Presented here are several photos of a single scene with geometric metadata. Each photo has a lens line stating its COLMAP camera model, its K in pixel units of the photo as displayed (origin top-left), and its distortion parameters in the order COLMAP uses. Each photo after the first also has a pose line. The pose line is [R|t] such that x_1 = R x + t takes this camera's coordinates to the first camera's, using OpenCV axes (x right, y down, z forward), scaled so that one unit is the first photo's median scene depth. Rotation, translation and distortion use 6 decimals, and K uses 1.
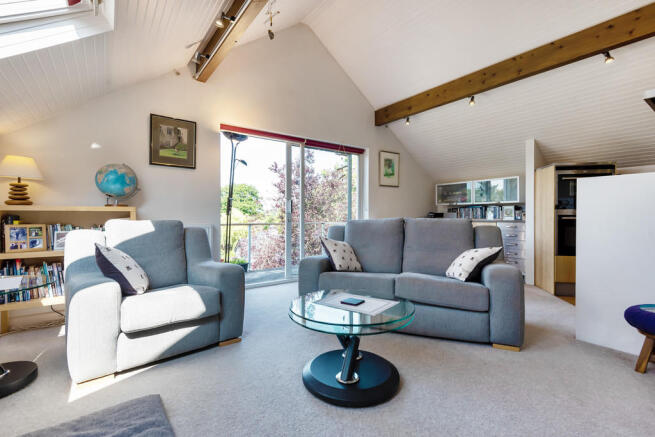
lens RADIAL K [[302.2, 0, 327.5], [0, 302.2, 218.5], [0, 0, 1]] dist [0.015328, 0.000024]
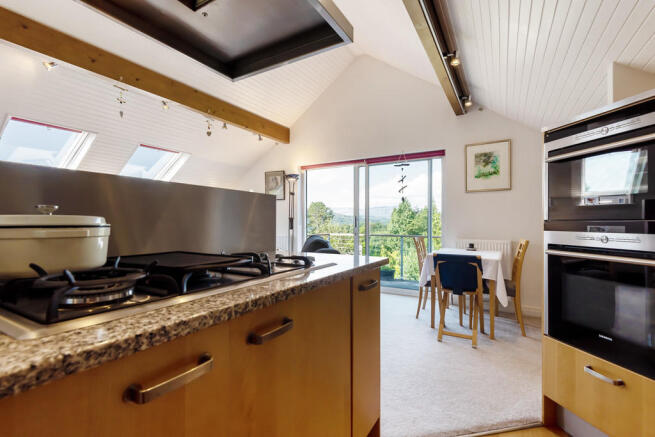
lens RADIAL K [[302.2, 0, 327.5], [0, 302.2, 218.5], [0, 0, 1]] dist [0.015328, 0.000024]
pose [[0.393977, -0.007652, -0.919088, 0.882796], [-0.005040, 0.999932, -0.010486, -0.039981], [0.919107, 0.008764, 0.393912, 0.466784]]
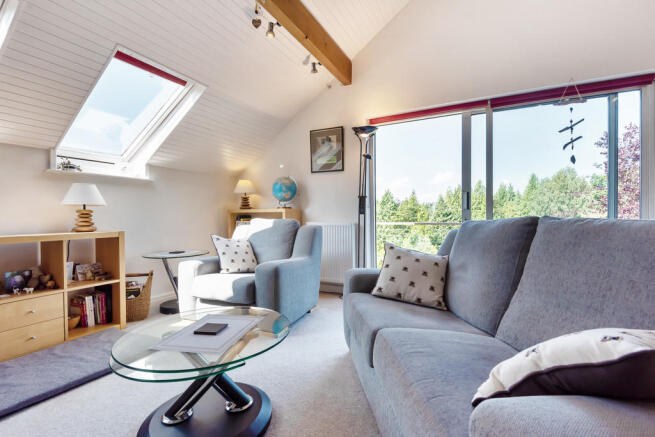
lens RADIAL K [[302.2, 0, 327.5], [0, 302.2, 218.5], [0, 0, 1]] dist [0.015328, 0.000024]
pose [[0.443265, 0.011304, -0.896319, 0.386710], [0.003906, 0.999887, 0.014542, -0.009621], [0.896382, -0.009947, 0.443171, 0.385027]]
